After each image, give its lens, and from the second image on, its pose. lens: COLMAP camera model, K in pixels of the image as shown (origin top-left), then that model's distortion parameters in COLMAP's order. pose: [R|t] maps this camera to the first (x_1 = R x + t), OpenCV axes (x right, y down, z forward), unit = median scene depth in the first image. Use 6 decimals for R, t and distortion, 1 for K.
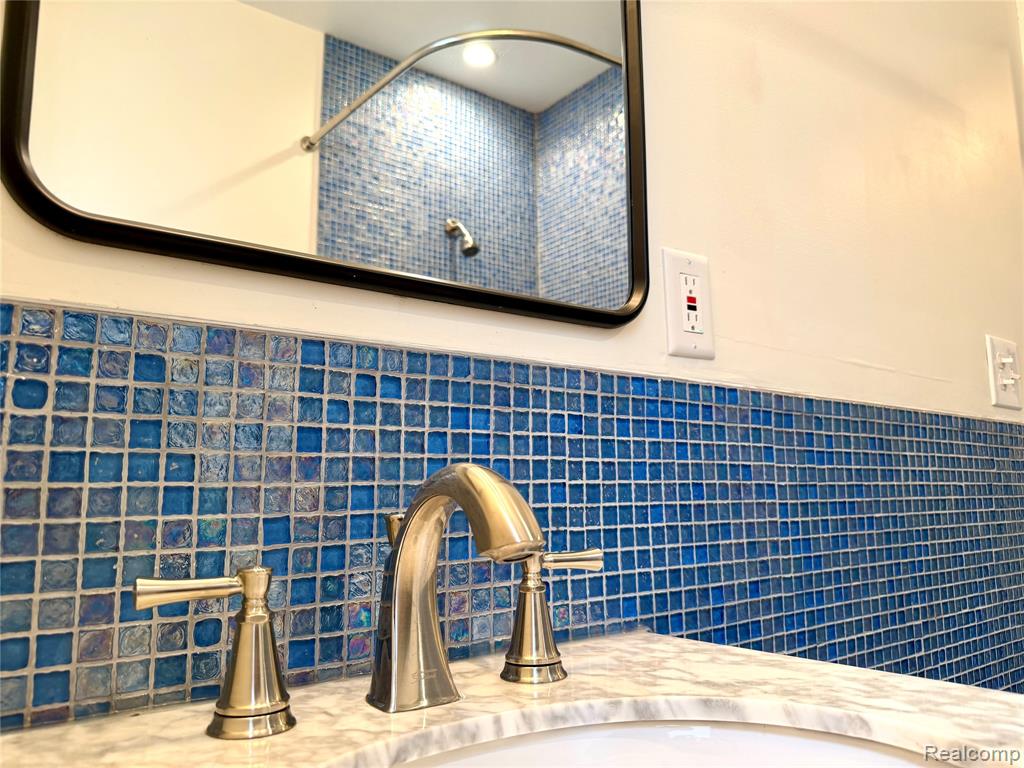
lens RADIAL K [[717.6, 0, 515.6], [0, 717.6, 391.1], [0, 0, 1]] dist [0.040818, -0.067410]
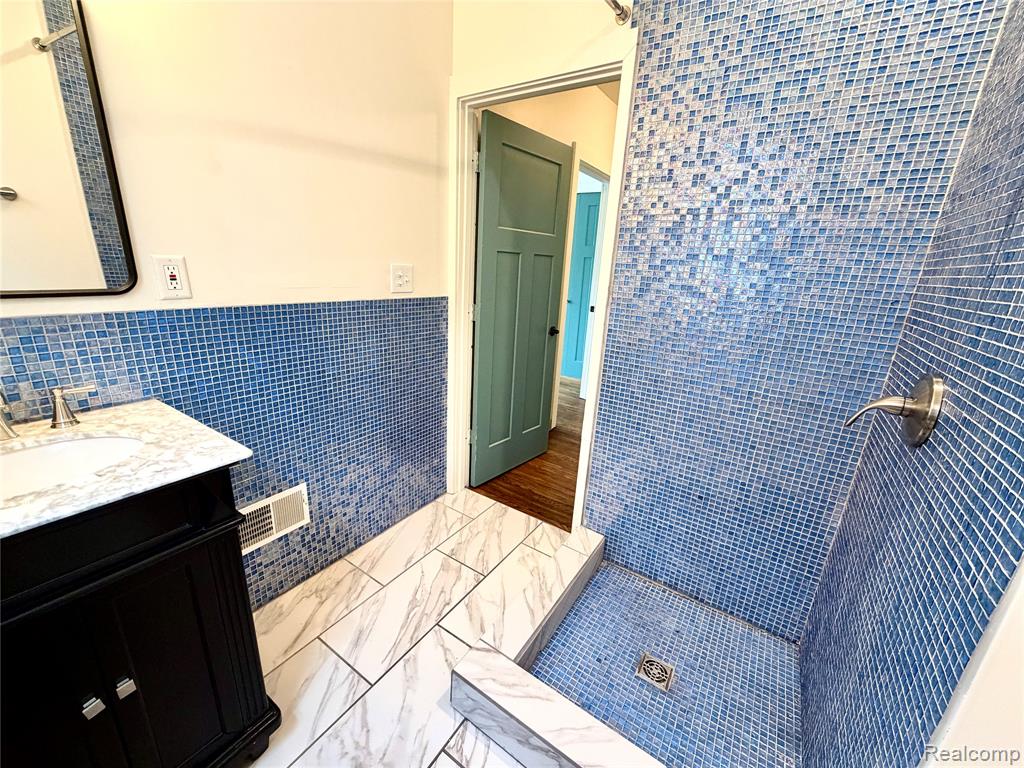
lens RADIAL K [[407.0, 0, 505.9], [0, 407.0, 381.4], [0, 0, 1]] dist [-0.000088, 0.000130]
pose [[0.941904, -0.034436, 0.334113, 0.849924], [-0.110038, 0.908199, 0.403814, -0.493034], [-0.317347, -0.417119, 0.851647, -0.741072]]
